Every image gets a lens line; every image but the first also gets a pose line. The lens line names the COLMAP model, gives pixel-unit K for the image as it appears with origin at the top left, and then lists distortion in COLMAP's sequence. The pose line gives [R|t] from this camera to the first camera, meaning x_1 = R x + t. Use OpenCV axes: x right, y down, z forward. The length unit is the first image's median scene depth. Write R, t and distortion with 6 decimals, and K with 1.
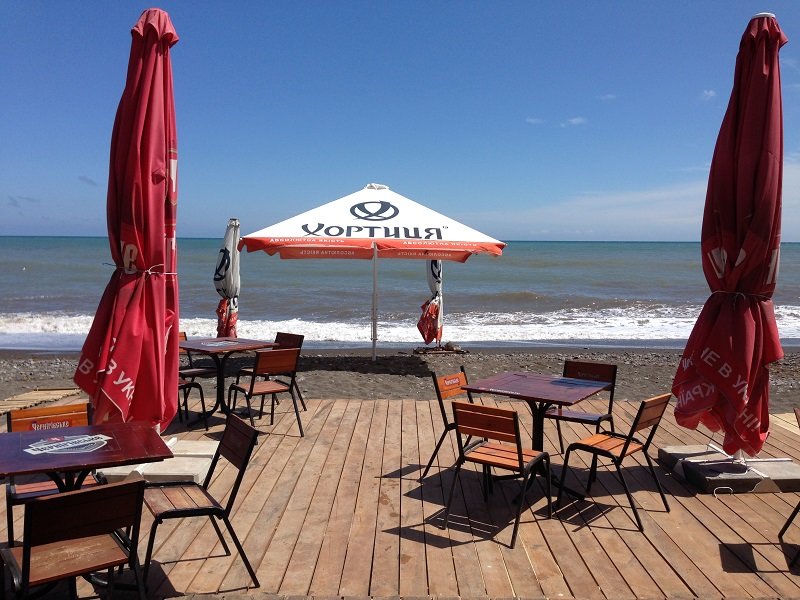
lens RADIAL K [[750.3, 0, 397.2], [0, 750.3, 301.2], [0, 0, 1]] dist [0.031919, 0.000000]
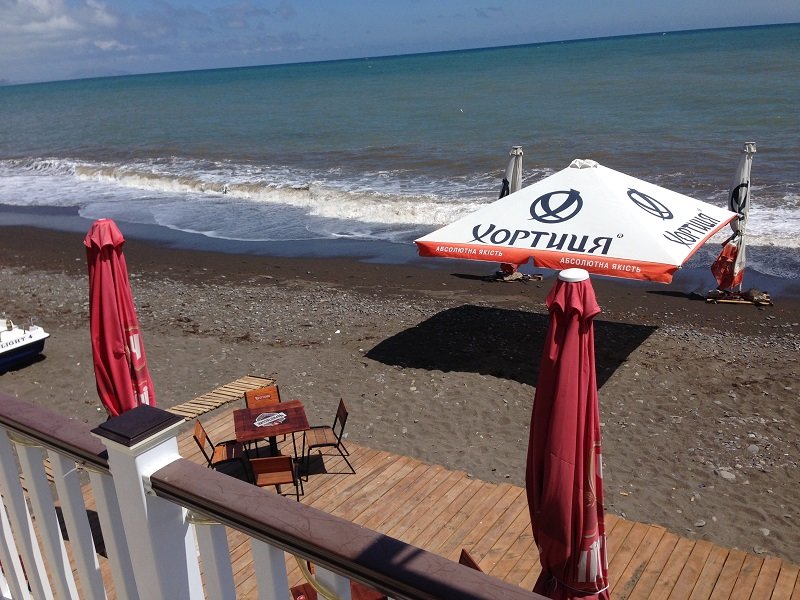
lens RADIAL K [[750.3, 0, 397.5], [0, 750.3, 300.5], [0, 0, 1]] dist [0.031919, 0.000000]
pose [[0.818291, 0.108867, -0.564400, 0.362563], [0.040812, 0.968418, 0.245970, -0.256404], [0.573353, -0.224309, 0.788005, 0.139039]]
